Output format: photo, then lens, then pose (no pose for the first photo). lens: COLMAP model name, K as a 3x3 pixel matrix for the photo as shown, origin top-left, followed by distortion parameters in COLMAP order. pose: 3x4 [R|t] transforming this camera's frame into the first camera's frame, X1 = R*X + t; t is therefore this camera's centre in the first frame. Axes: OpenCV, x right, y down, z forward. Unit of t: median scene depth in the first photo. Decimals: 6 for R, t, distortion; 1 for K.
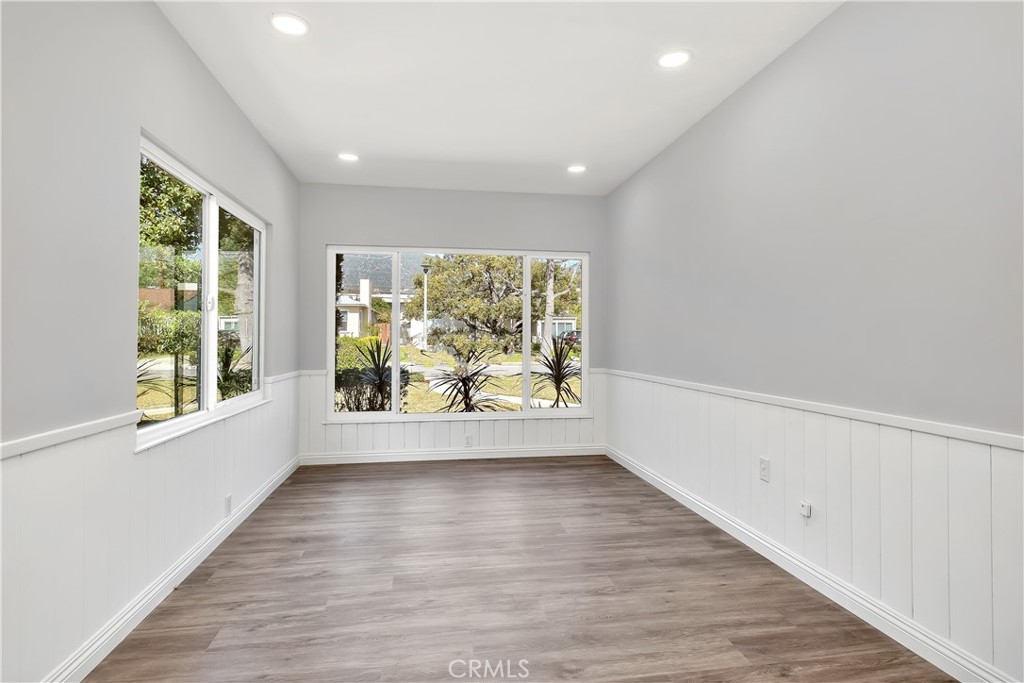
lens RADIAL K [[531.5, 0, 512.0], [0, 531.5, 341.5], [0, 0, 1]] dist [0.000422, -0.000086]
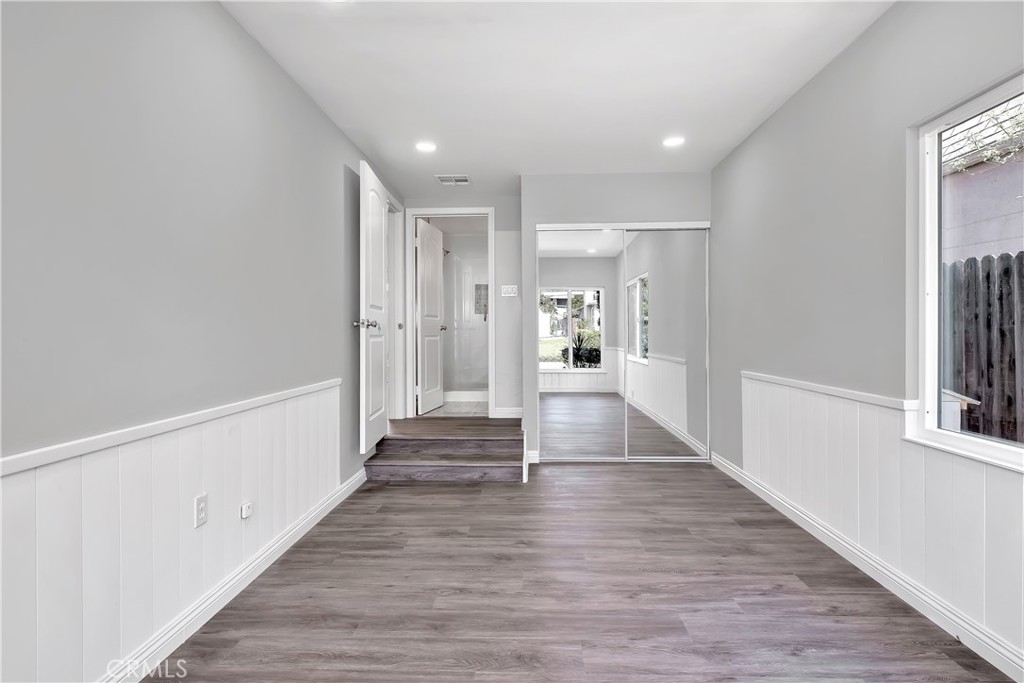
lens RADIAL K [[531.5, 0, 512.0], [0, 531.5, 341.5], [0, 0, 1]] dist [0.000422, -0.000086]
pose [[-0.981146, 0.005909, 0.193179, -0.136526], [0.010187, 0.999724, 0.021157, -0.014710], [-0.193001, 0.022726, -0.980935, 2.075473]]
